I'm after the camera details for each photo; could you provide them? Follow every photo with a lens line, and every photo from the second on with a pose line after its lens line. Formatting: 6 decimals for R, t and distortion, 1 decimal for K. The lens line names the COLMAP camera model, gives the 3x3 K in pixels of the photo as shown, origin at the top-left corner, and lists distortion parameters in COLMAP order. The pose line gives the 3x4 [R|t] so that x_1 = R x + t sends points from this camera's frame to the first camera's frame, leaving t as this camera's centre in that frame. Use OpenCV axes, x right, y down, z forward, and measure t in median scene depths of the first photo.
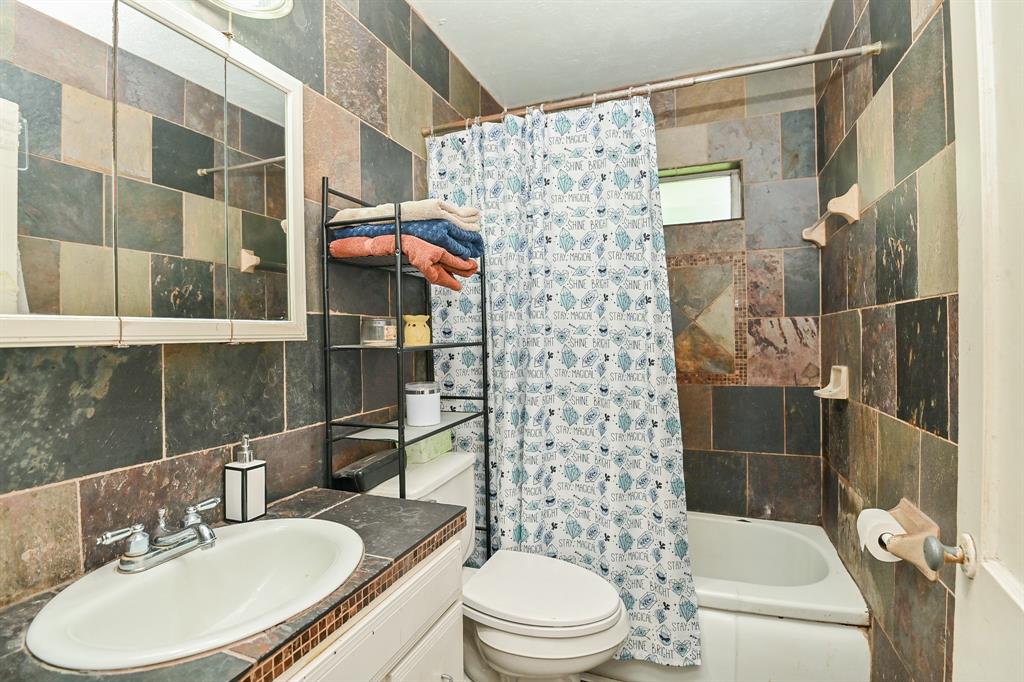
lens RADIAL K [[518.0, 0, 522.8], [0, 518.0, 341.0], [0, 0, 1]] dist [-0.028151, -0.002645]
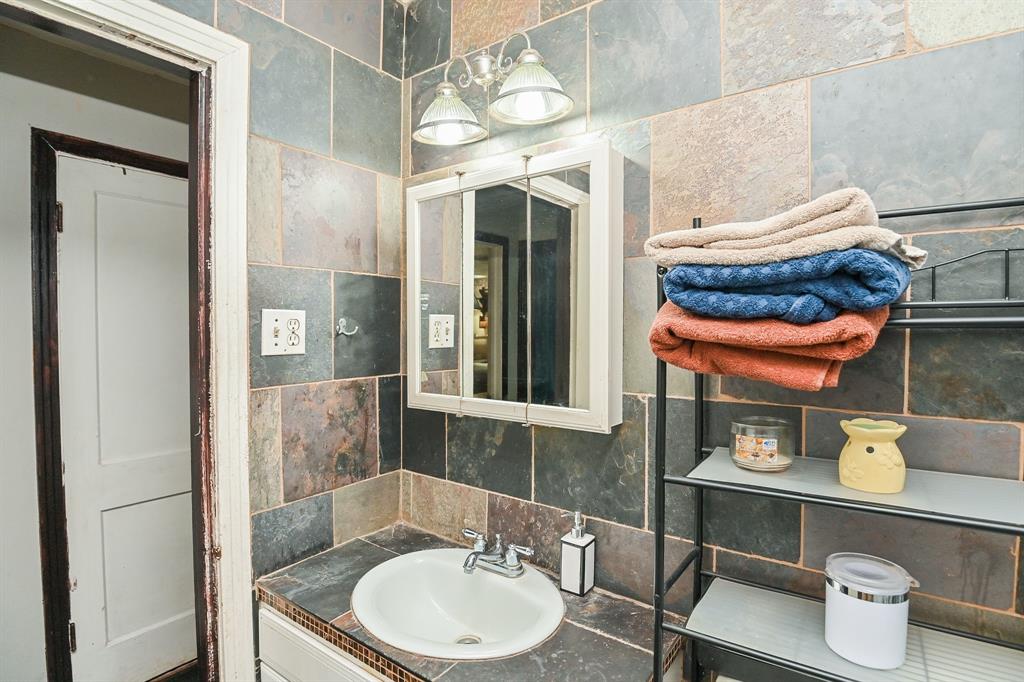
lens RADIAL K [[518.0, 0, 522.8], [0, 518.0, 341.0], [0, 0, 1]] dist [-0.028151, -0.002645]
pose [[-0.292016, 0.037473, -0.955679, 0.529069], [-0.004998, 0.999159, 0.040705, -0.224329], [0.956400, 0.016663, -0.291583, 1.295354]]
